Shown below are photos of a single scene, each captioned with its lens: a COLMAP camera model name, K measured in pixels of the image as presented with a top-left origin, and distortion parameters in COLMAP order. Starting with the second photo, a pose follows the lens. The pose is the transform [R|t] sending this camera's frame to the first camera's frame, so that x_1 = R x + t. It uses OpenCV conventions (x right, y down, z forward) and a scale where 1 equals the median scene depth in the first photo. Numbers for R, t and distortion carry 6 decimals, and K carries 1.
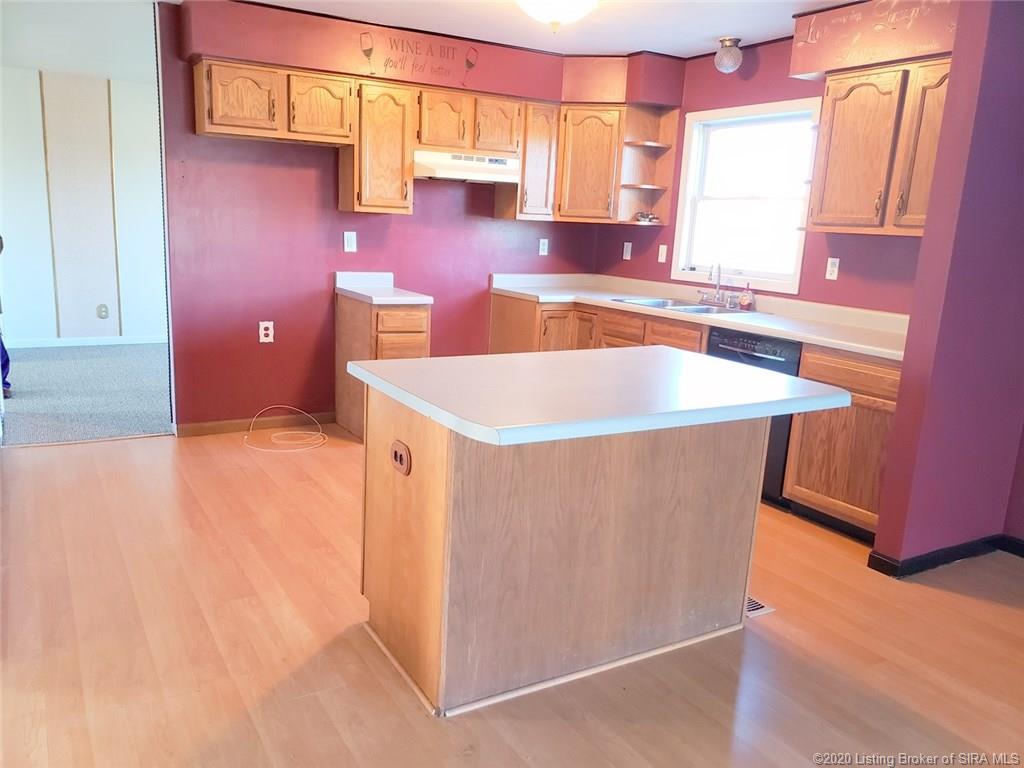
lens RADIAL K [[827.6, 0, 506.3], [0, 827.6, 388.6], [0, 0, 1]] dist [0.029016, -0.019131]
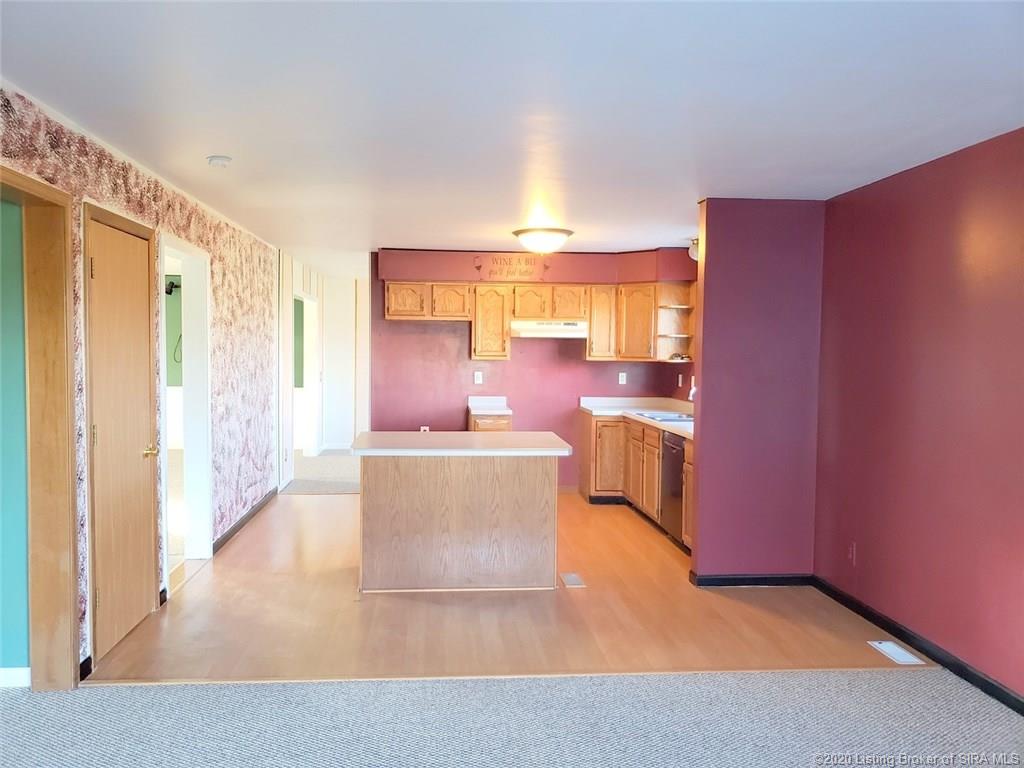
lens RADIAL K [[827.6, 0, 517.1], [0, 827.6, 386.7], [0, 0, 1]] dist [0.029016, -0.019131]
pose [[0.893952, -0.014330, -0.447933, 0.601215], [-0.062861, 0.985599, -0.156983, 0.088524], [0.443732, 0.168492, 0.880177, -0.380653]]
